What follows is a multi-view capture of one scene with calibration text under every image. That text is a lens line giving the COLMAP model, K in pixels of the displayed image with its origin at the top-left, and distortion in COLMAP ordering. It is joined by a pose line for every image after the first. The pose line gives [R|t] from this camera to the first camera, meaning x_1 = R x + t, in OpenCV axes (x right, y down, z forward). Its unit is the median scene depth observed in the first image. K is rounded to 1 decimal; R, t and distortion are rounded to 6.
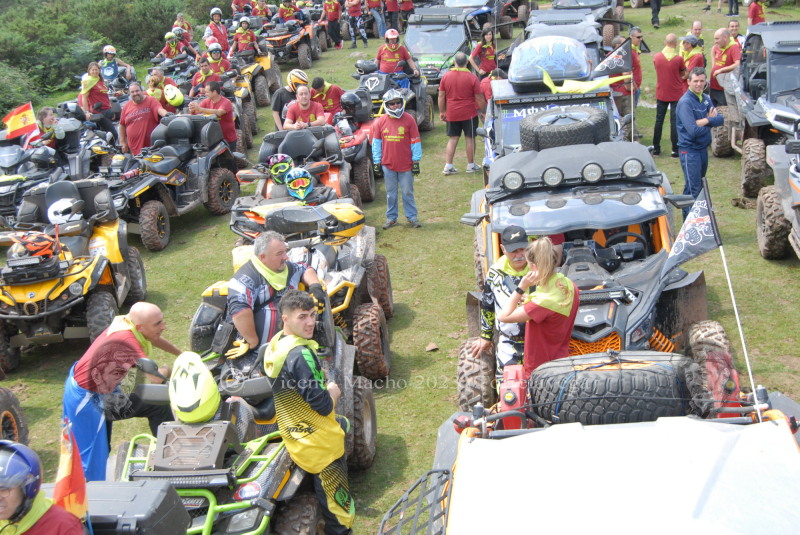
lens RADIAL K [[1005.4, 0, 405.2], [0, 1005.4, 272.1], [0, 0, 1]] dist [-0.062895, 0.054528]
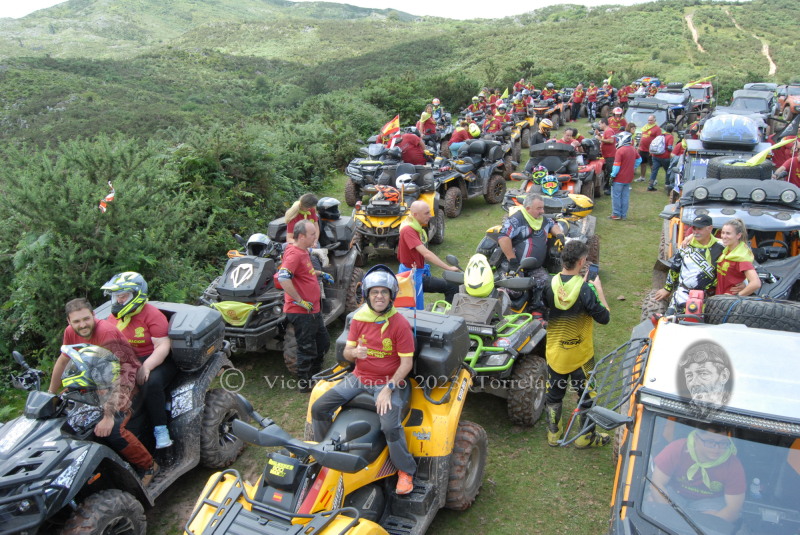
lens RADIAL K [[630.0, 0, 400.4], [0, 630.0, 269.3], [0, 0, 1]] dist [-0.092126, 0.037701]
pose [[0.942249, 0.175679, -0.285138, -0.023379], [-0.172977, 0.984309, 0.034845, 0.048197], [0.286786, 0.016489, 0.957853, -0.006202]]
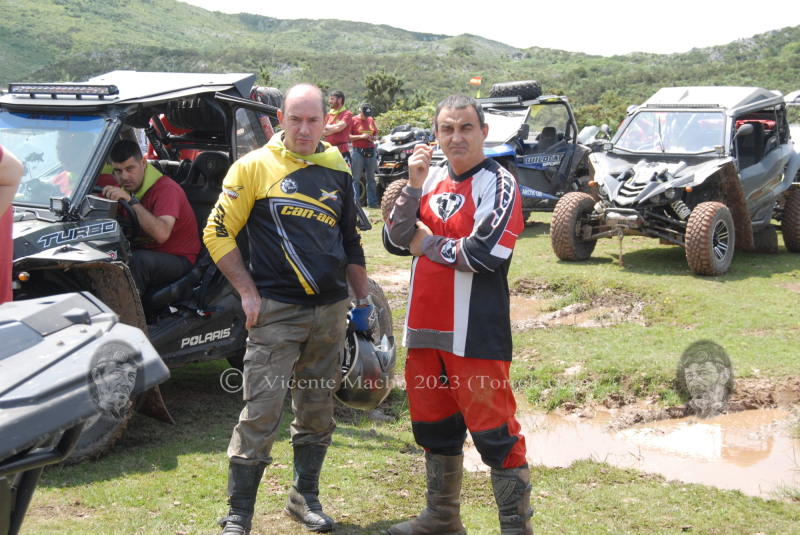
lens RADIAL K [[1321.4, 0, 400.0], [0, 1321.4, 267.5], [0, 0, 1]] dist [-0.019672, -0.036993]
pose [[0.913001, 0.128586, -0.387163, 0.678869], [-0.208359, 0.962890, -0.171550, -0.254054], [0.350737, 0.237294, 0.905911, 1.155173]]
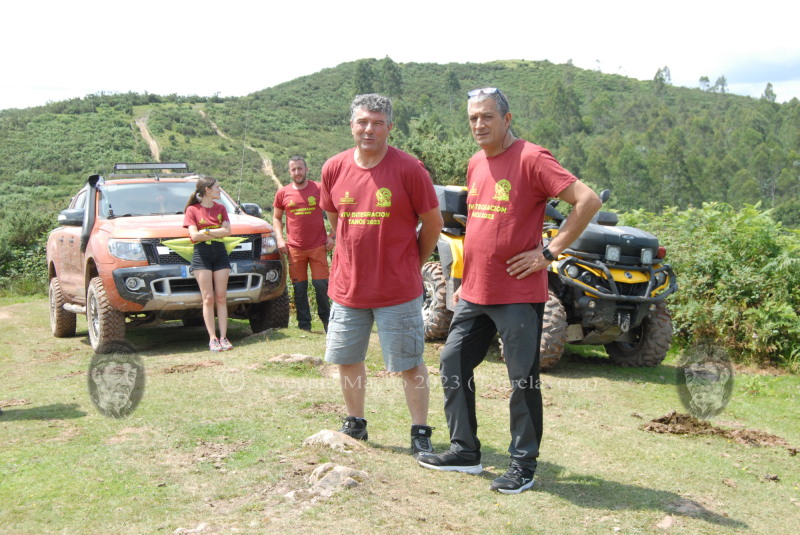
lens RADIAL K [[1078.8, 0, 400.0], [0, 1078.8, 267.5], [0, 0, 1]] dist [-0.028795, -0.024999]
pose [[0.957968, 0.014970, 0.286483, 0.768811], [0.062951, 0.963327, -0.260840, -0.706032], [-0.279882, 0.267911, 0.921895, 2.423031]]
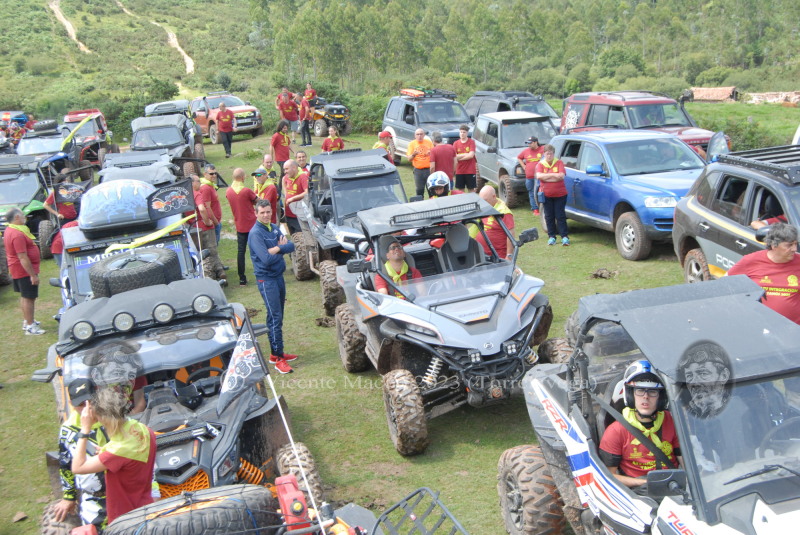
lens RADIAL K [[1005.4, 0, 405.2], [0, 1005.4, 272.1], [0, 0, 1]] dist [-0.062895, 0.054528]
pose [[0.920975, -0.099822, 0.376619, 0.026161], [0.148172, 0.983728, -0.101604, -0.001459], [-0.360348, 0.149379, 0.920780, -0.009736]]
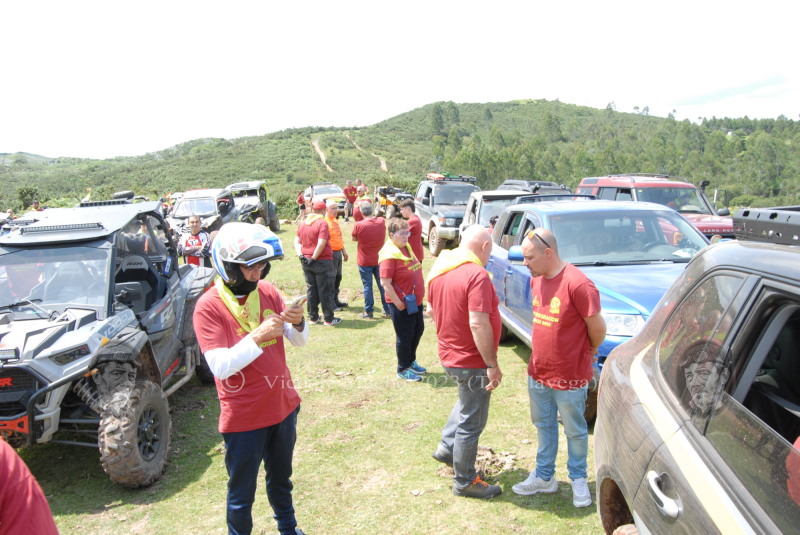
lens RADIAL K [[630.0, 0, 400.4], [0, 630.0, 269.3], [0, 0, 1]] dist [-0.092126, 0.037701]
pose [[0.982511, -0.014977, 0.185600, 0.640317], [0.051381, 0.979867, -0.192925, -0.142513], [-0.178974, 0.199088, 0.963500, 0.708212]]
